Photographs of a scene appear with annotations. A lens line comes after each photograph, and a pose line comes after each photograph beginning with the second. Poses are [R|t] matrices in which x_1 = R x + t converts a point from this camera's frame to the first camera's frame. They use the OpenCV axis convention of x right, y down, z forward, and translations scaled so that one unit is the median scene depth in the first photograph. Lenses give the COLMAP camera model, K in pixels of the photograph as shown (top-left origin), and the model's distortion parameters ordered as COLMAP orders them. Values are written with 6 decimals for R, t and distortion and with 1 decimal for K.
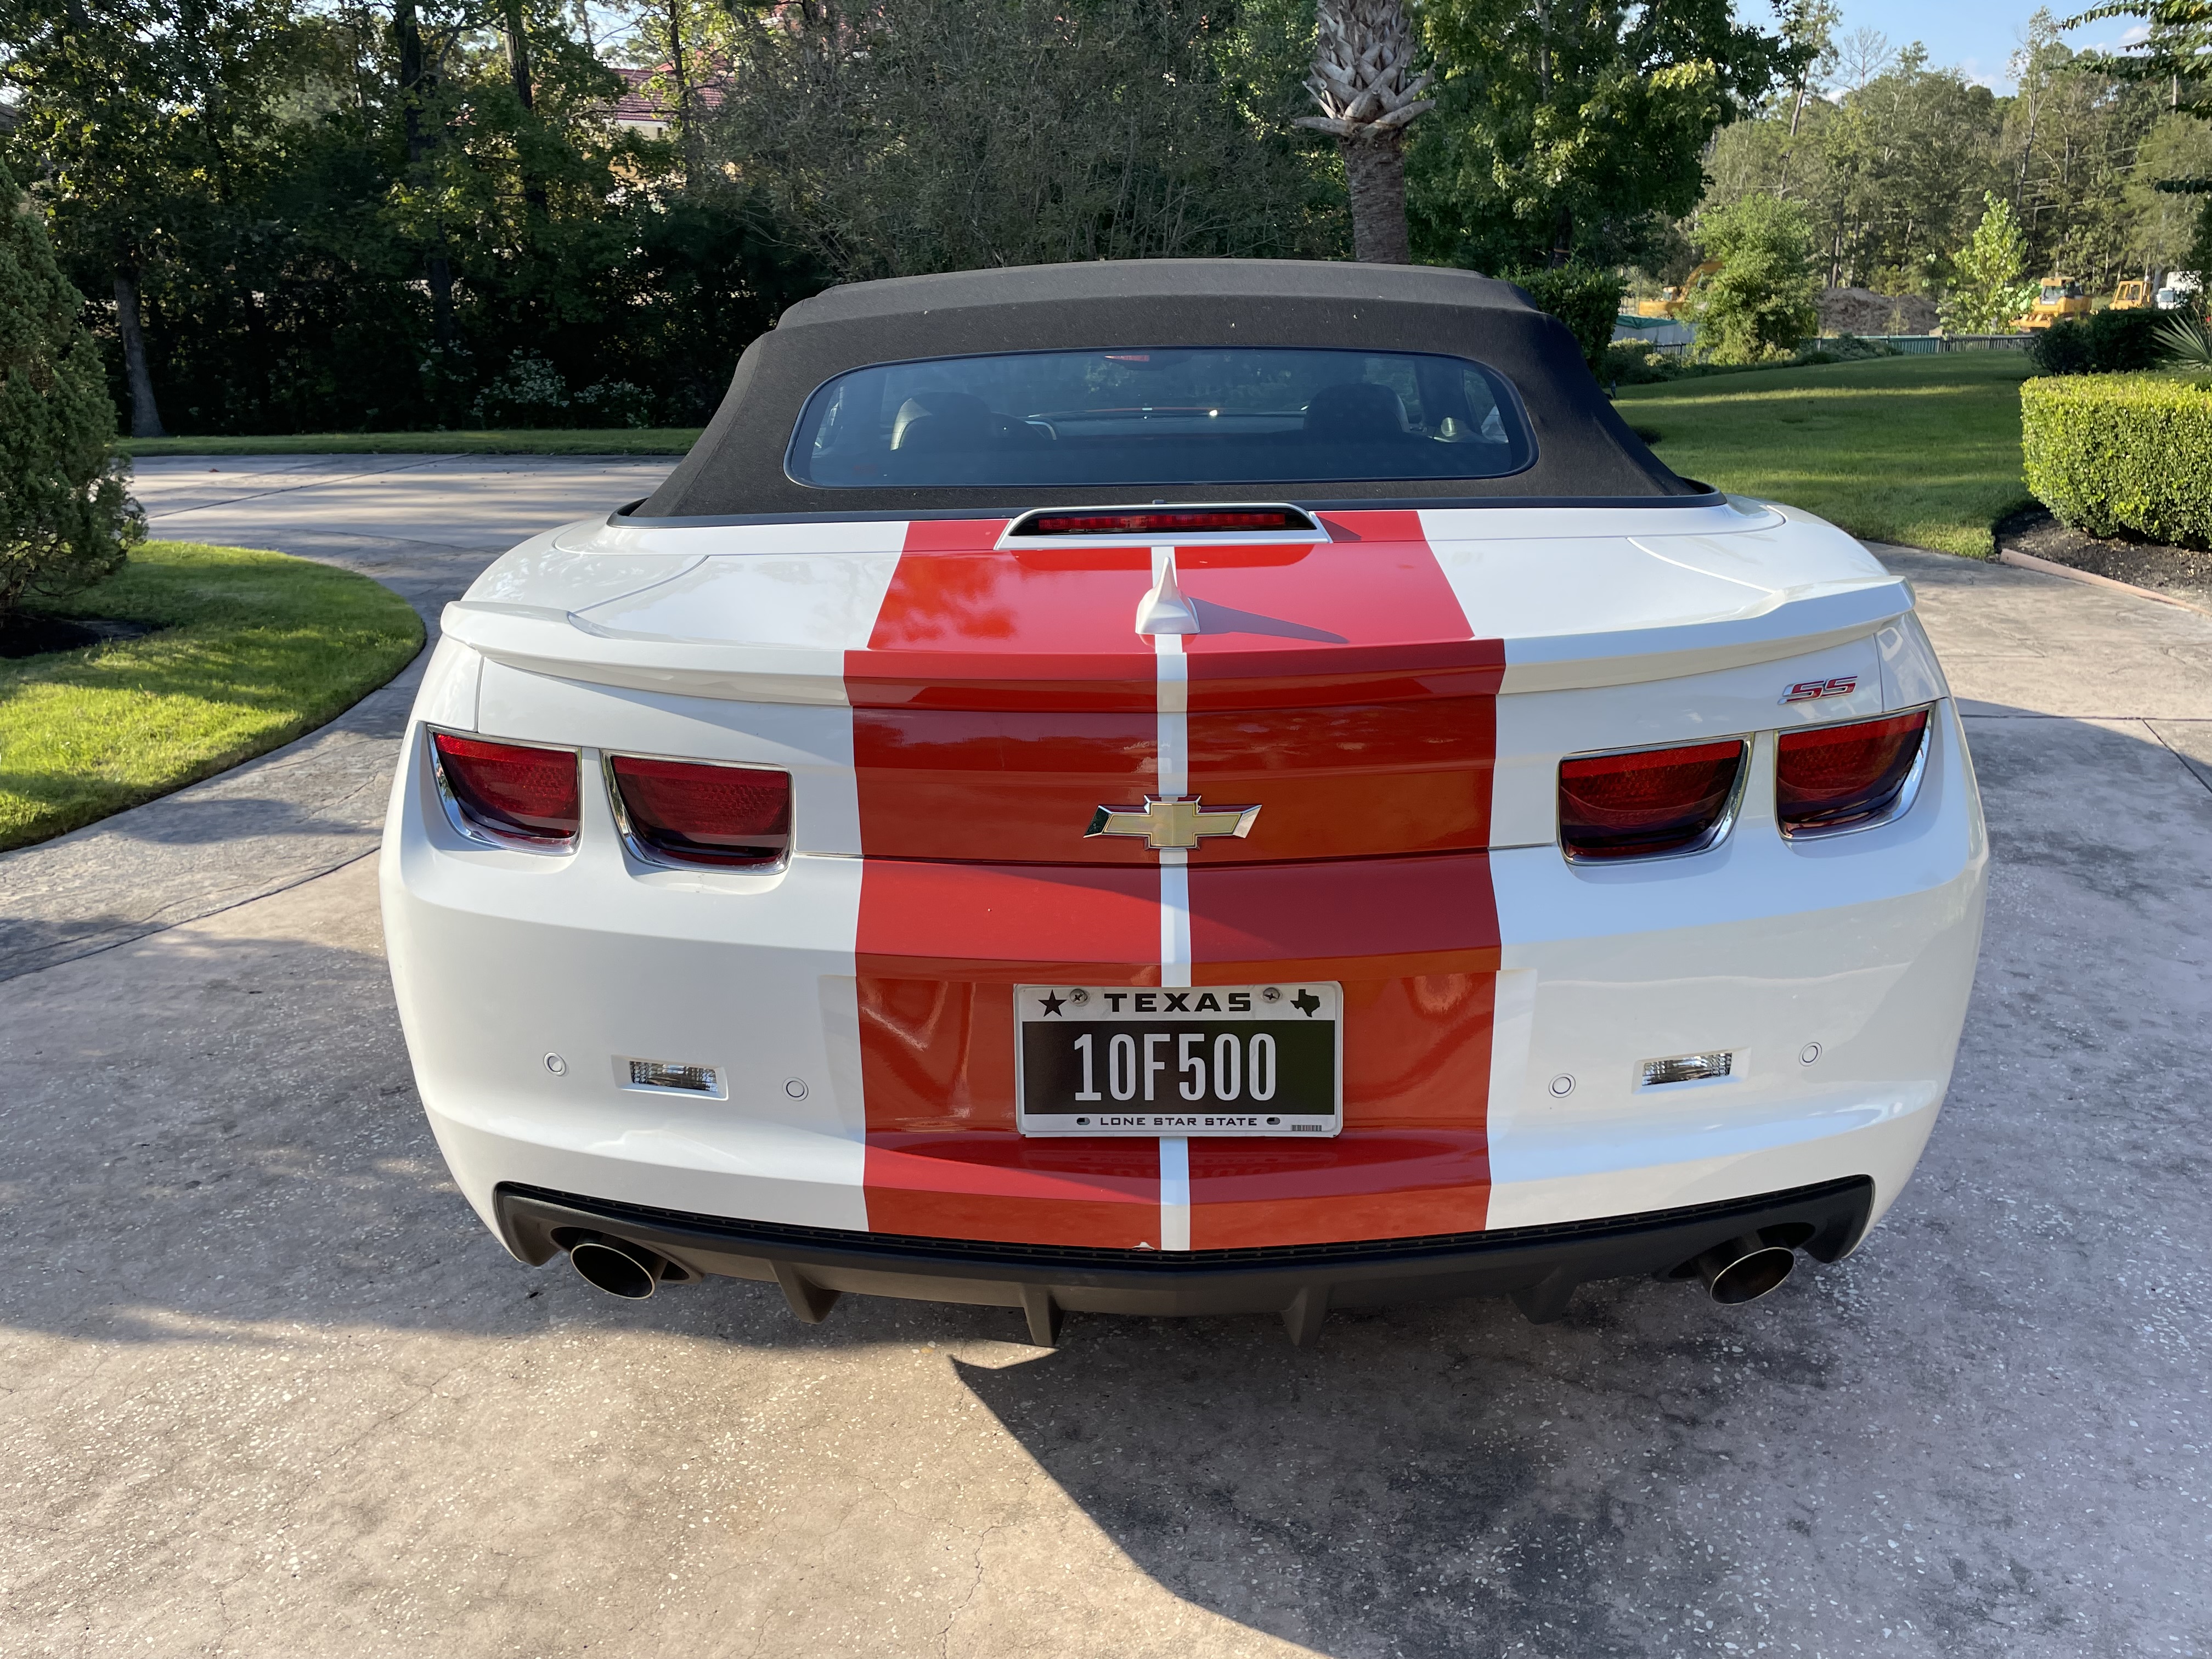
lens RADIAL K [[1662.3, 0, 1101.3], [0, 1662.3, 838.9], [0, 0, 1]] dist [0.049198, -0.068994]
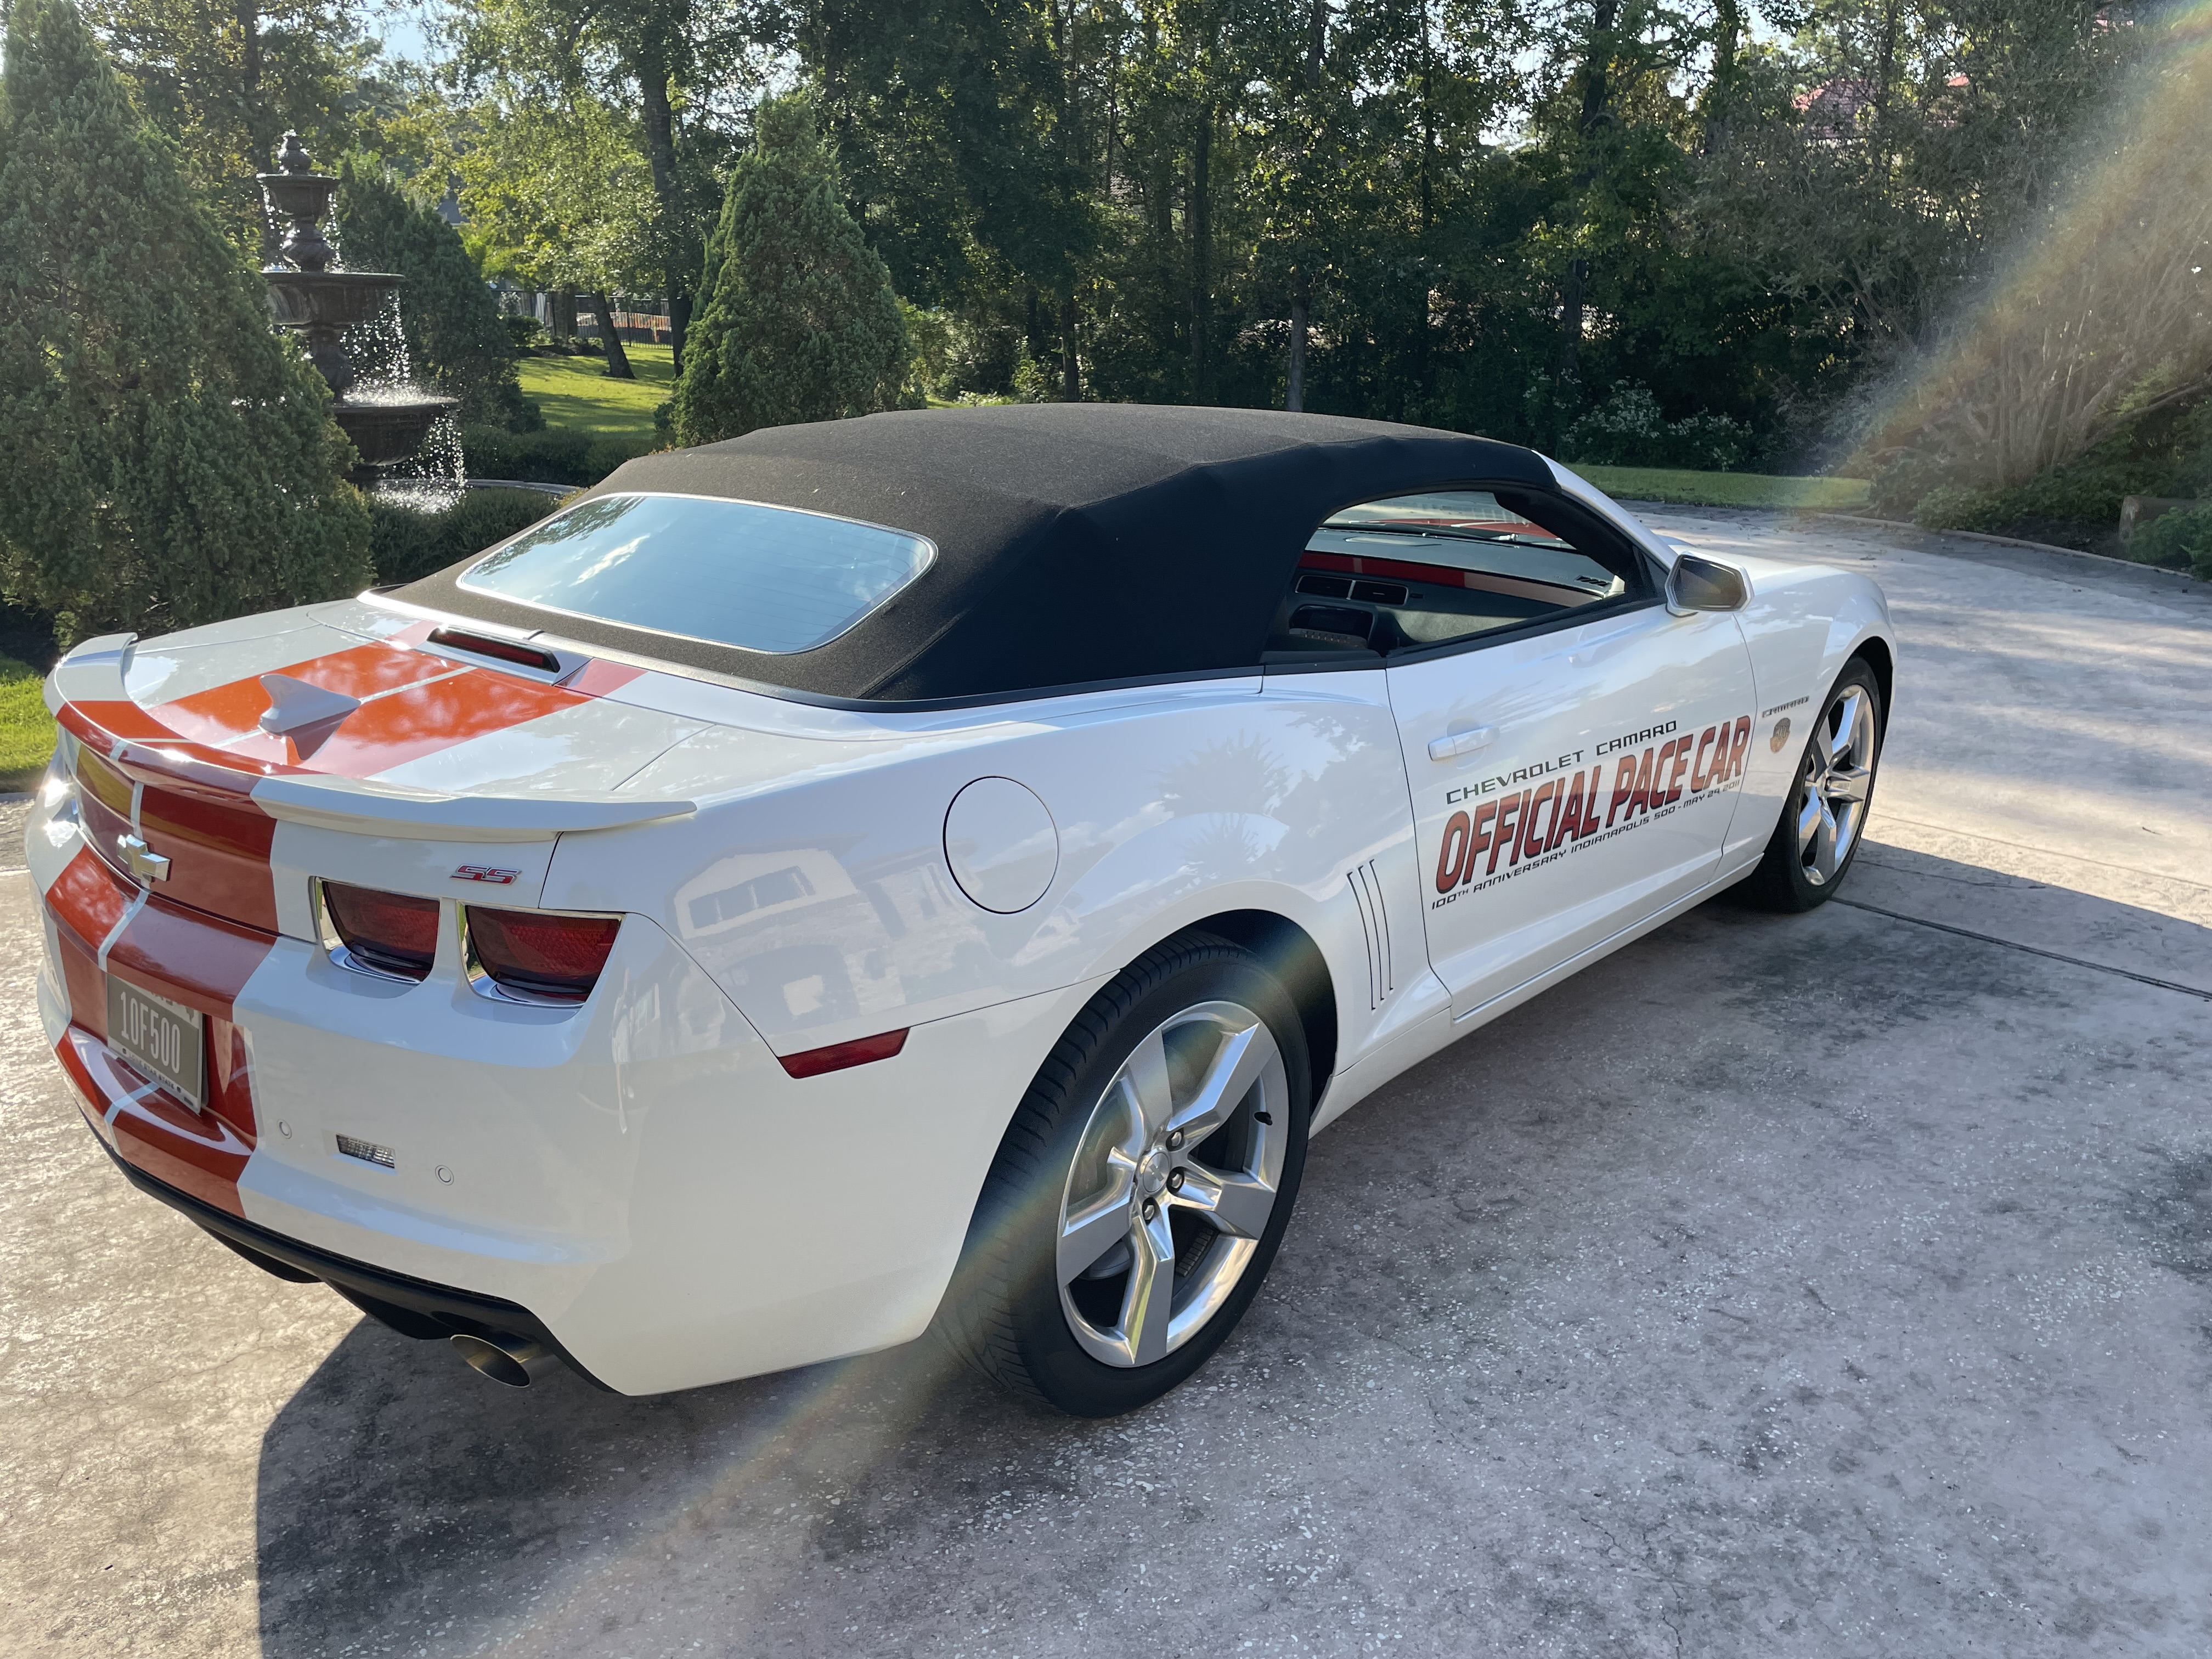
lens RADIAL K [[1662.3, 0, 1100.2], [0, 1662.3, 827.5], [0, 0, 1]] dist [0.049198, -0.068994]
pose [[0.779133, 0.204311, -0.592629, 1.017911], [-0.214614, 0.975202, 0.054050, -0.194731], [0.588976, 0.085075, 0.803660, 0.213504]]
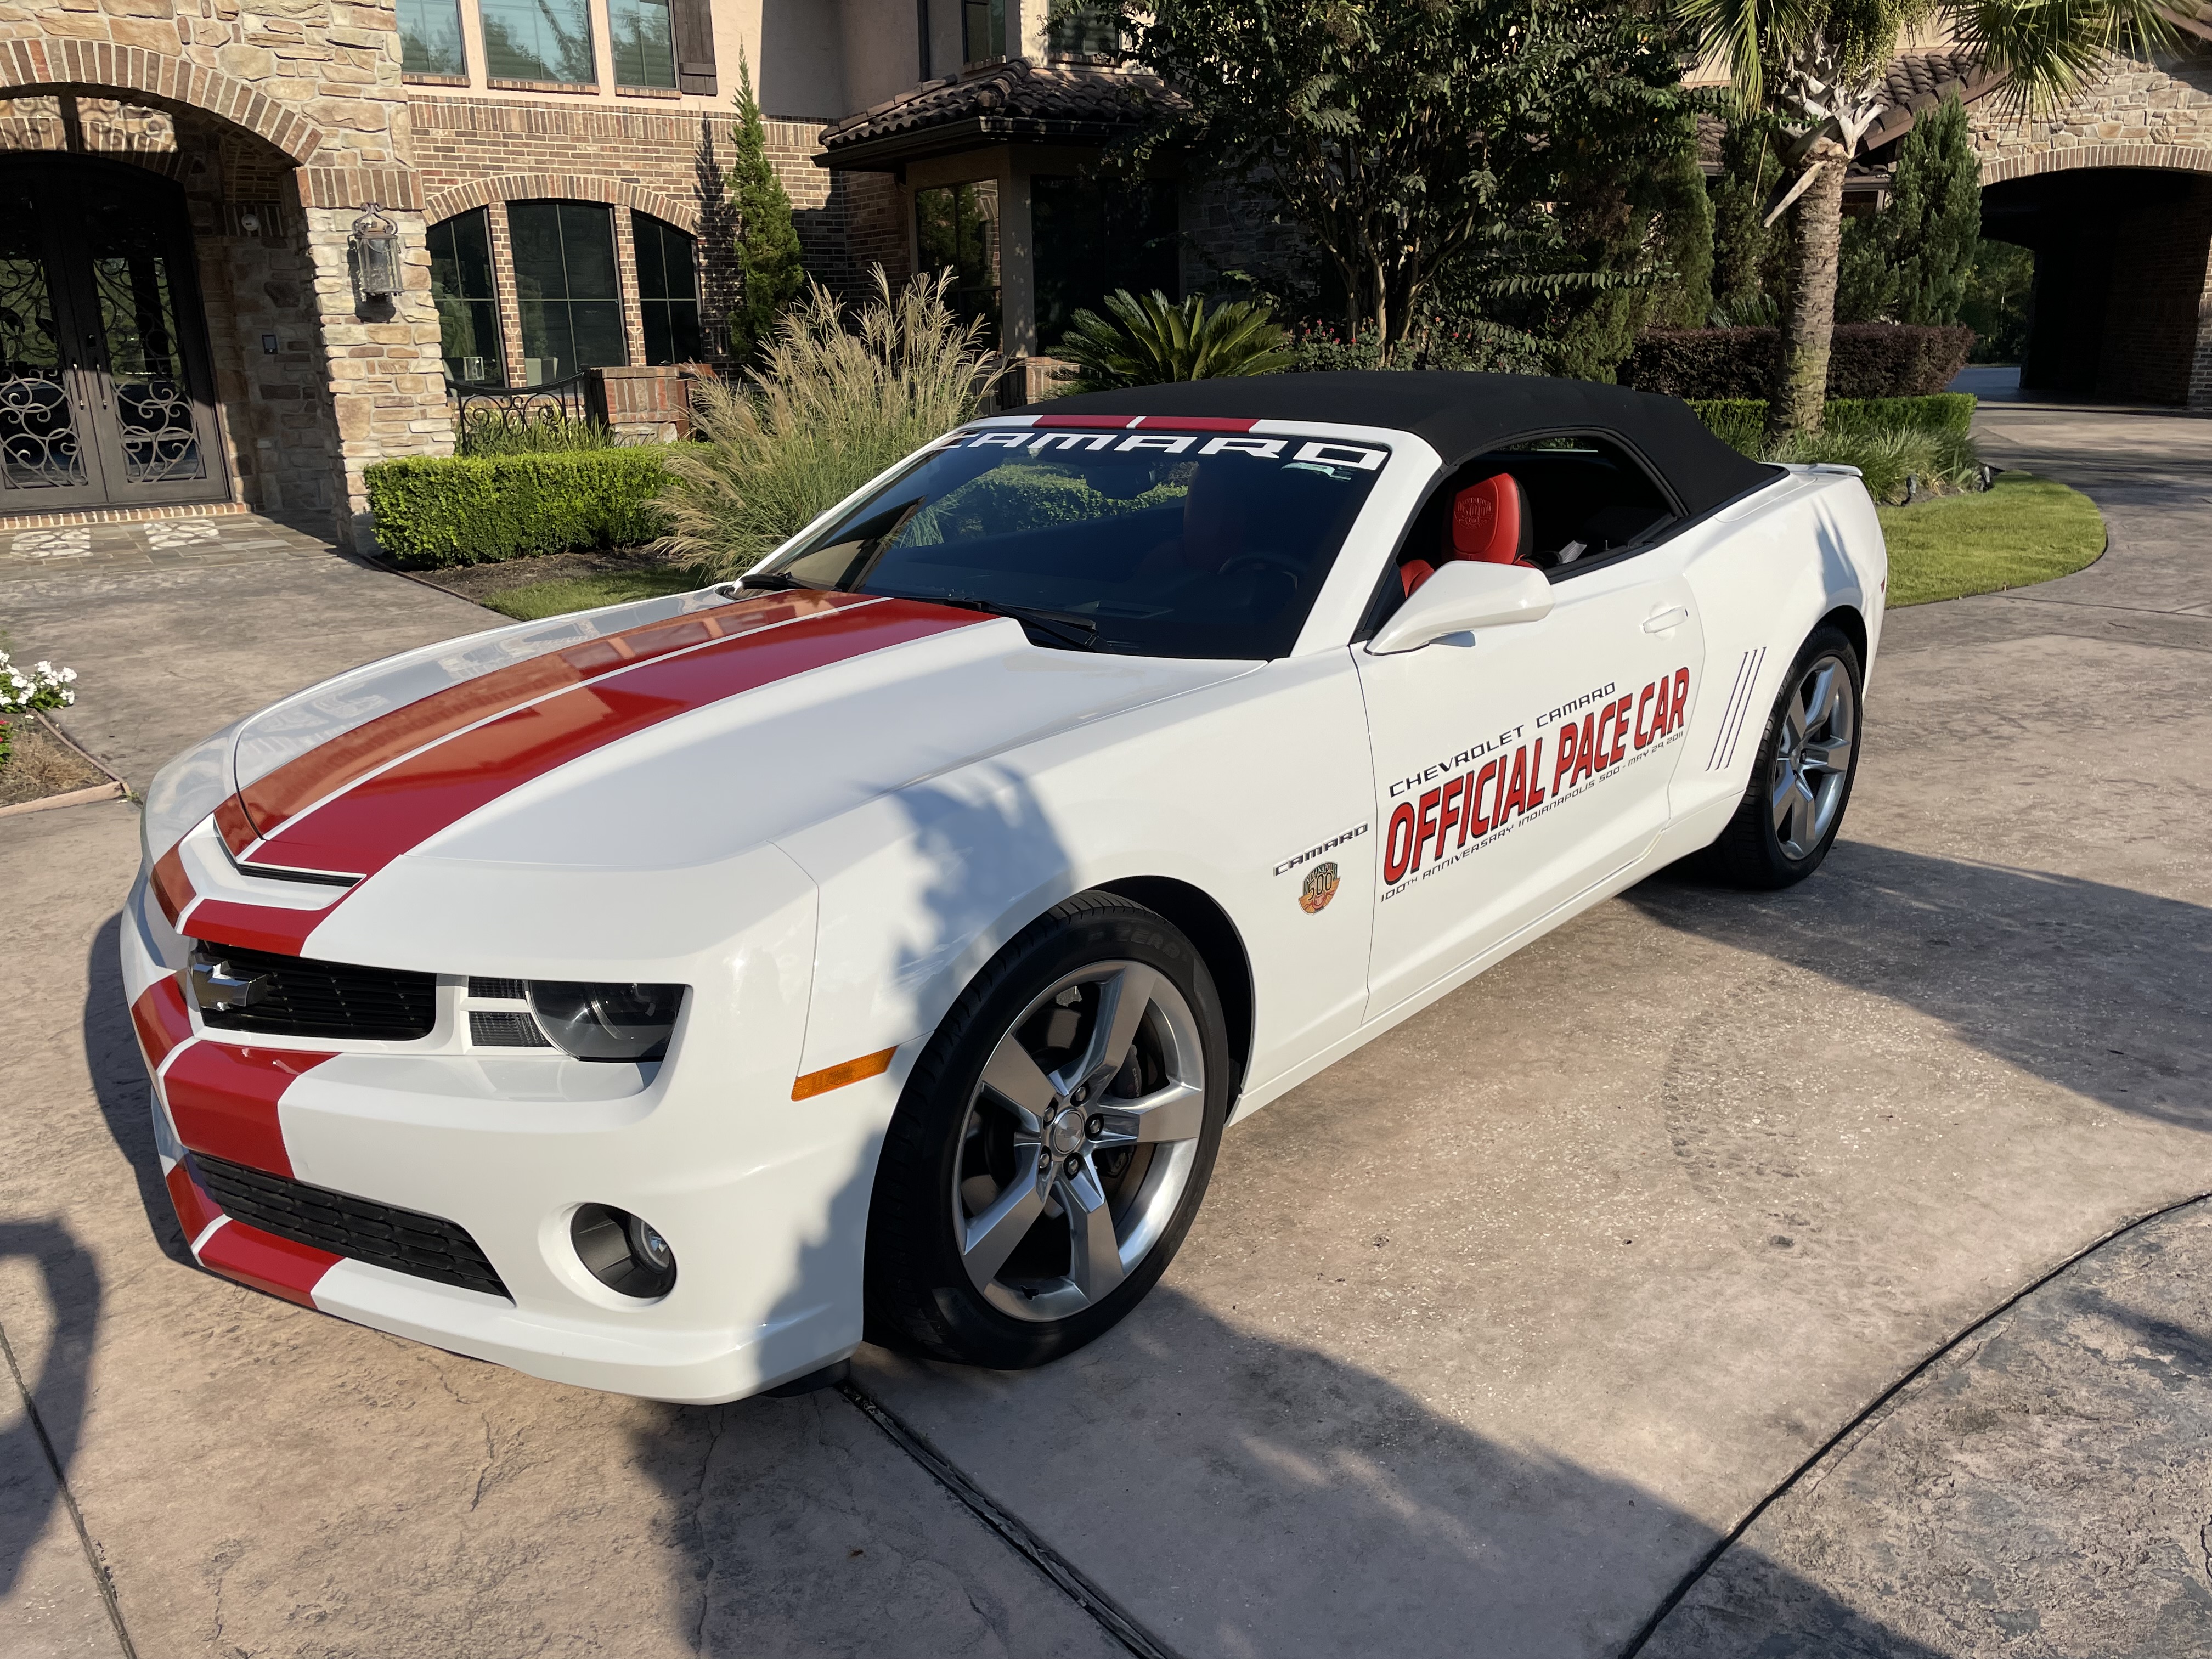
lens RADIAL K [[1662.3, 0, 1092.7], [0, 1662.3, 830.5], [0, 0, 1]] dist [0.049198, -0.068994]
pose [[-0.746897, -0.144767, 0.648990, -1.017476], [0.251819, 0.841732, 0.477570, -0.978501], [-0.615412, 0.520124, -0.592232, 2.846703]]
